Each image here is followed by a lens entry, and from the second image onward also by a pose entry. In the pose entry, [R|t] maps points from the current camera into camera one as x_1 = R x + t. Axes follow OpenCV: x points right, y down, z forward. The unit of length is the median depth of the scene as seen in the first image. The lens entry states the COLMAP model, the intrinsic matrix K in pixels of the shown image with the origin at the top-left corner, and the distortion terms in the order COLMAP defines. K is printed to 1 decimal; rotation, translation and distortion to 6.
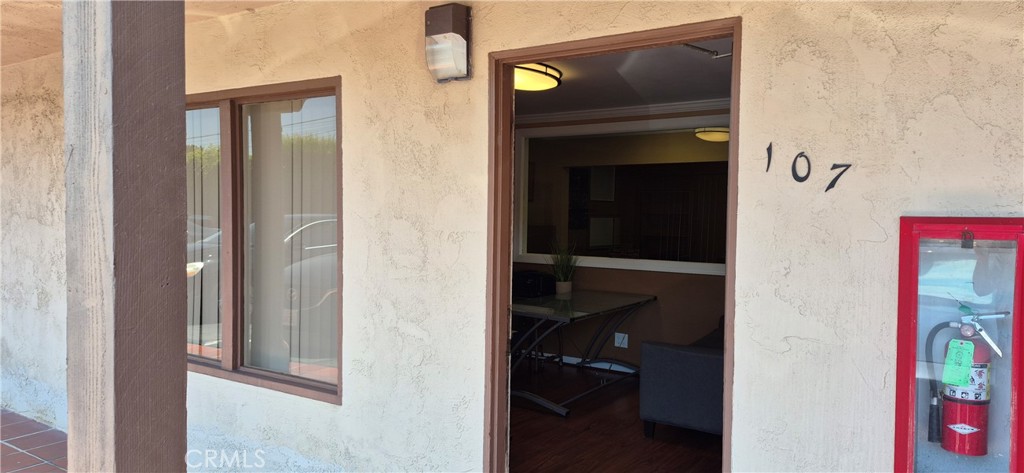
lens RADIAL K [[716.2, 0, 516.7], [0, 716.2, 235.7], [0, 0, 1]] dist [0.037471, -0.004186]
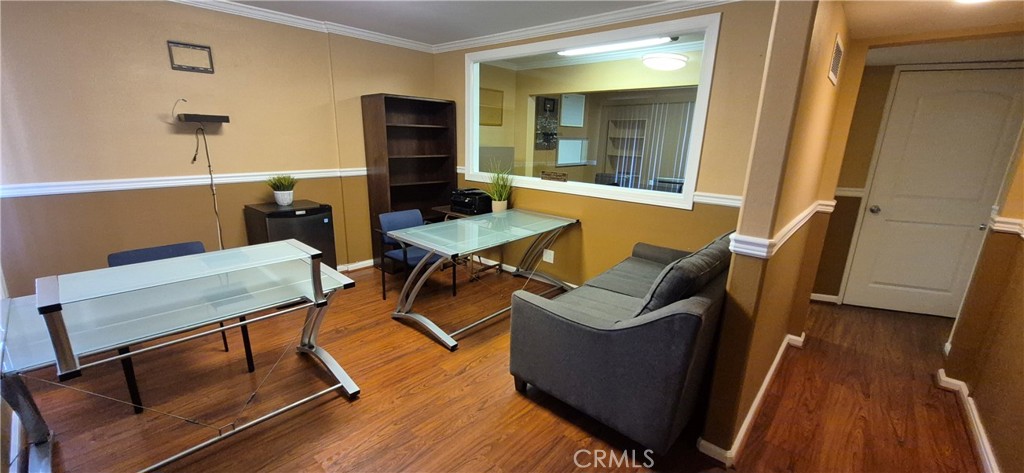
lens RADIAL K [[409.1, 0, 513.0], [0, 409.1, 248.1], [0, 0, 1]] dist [0.006942, -0.000004]
pose [[0.992205, 0.043138, -0.116916, 0.158502], [-0.014707, 0.972153, 0.233883, -0.011379], [0.123749, -0.230341, 0.965209, 0.376353]]
